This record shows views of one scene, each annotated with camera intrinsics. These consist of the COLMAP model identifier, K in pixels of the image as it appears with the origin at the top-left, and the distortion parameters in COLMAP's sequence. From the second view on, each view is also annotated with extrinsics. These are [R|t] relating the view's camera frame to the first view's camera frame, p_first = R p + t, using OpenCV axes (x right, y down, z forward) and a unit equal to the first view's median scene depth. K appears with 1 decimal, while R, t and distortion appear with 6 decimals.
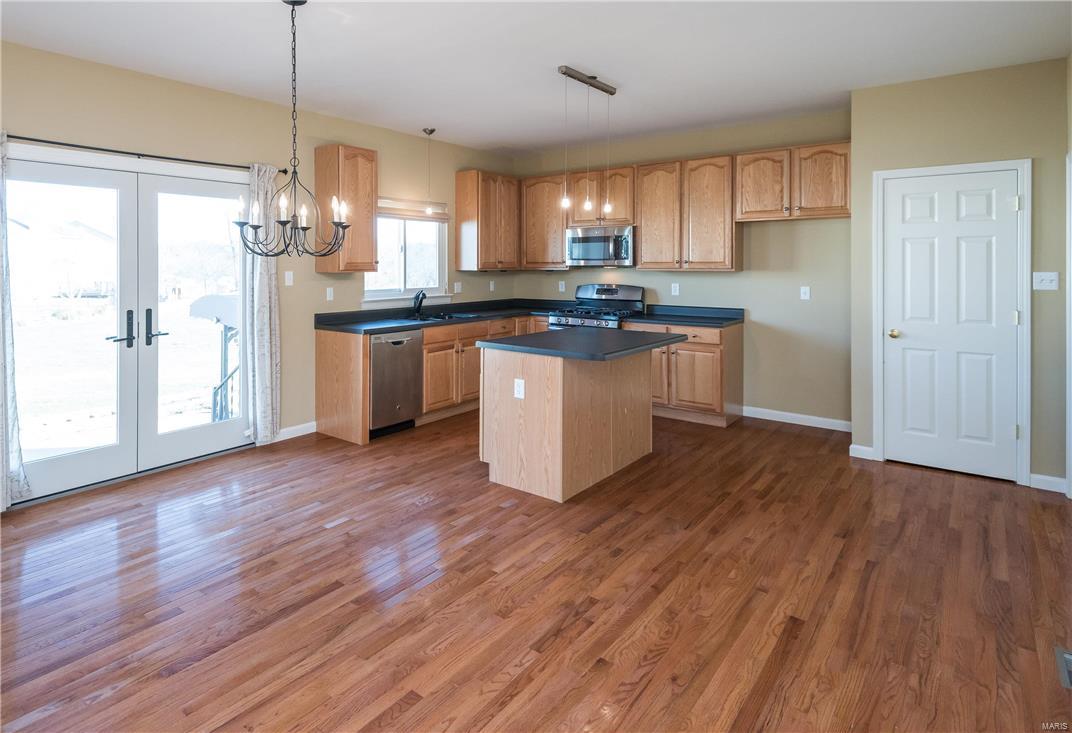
lens RADIAL K [[609.5, 0, 434.3], [0, 609.5, 269.3], [0, 0, 1]] dist [0.025913, -0.006835]
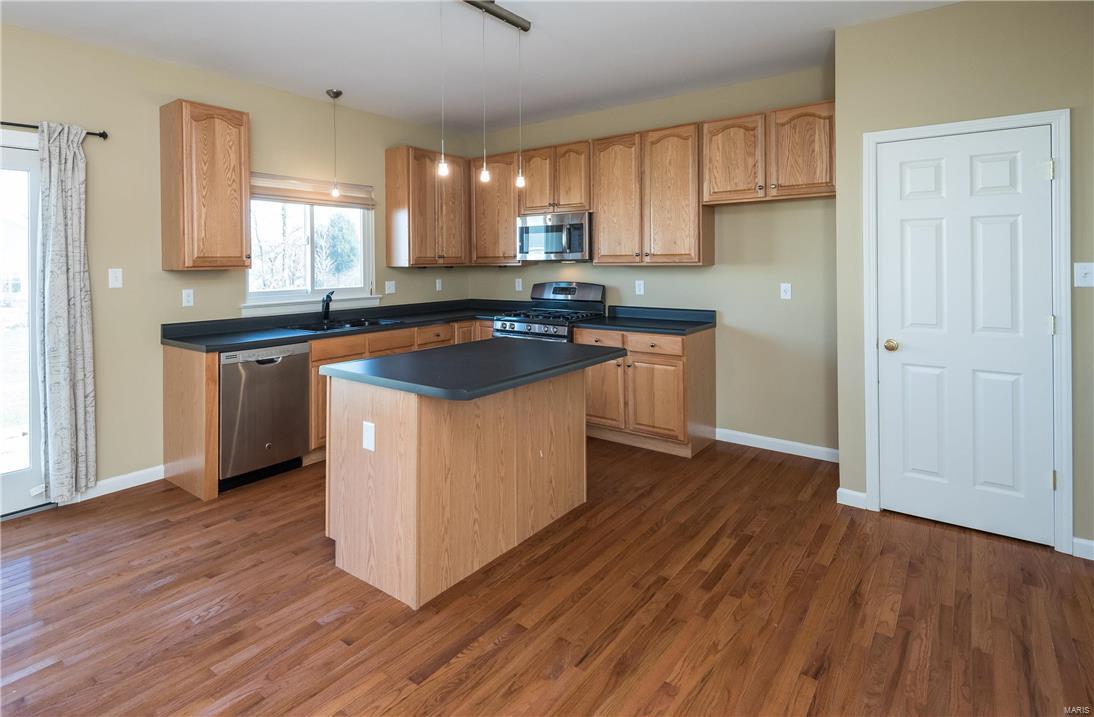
lens RADIAL K [[578.3, 0, 495.3], [0, 578.3, 266.0], [0, 0, 1]] dist [0.030252, -0.006123]
pose [[0.999146, -0.006456, 0.040811, 0.220363], [0.006530, 0.999977, -0.001688, 0.004280], [-0.040799, 0.001953, 0.999165, 0.286705]]
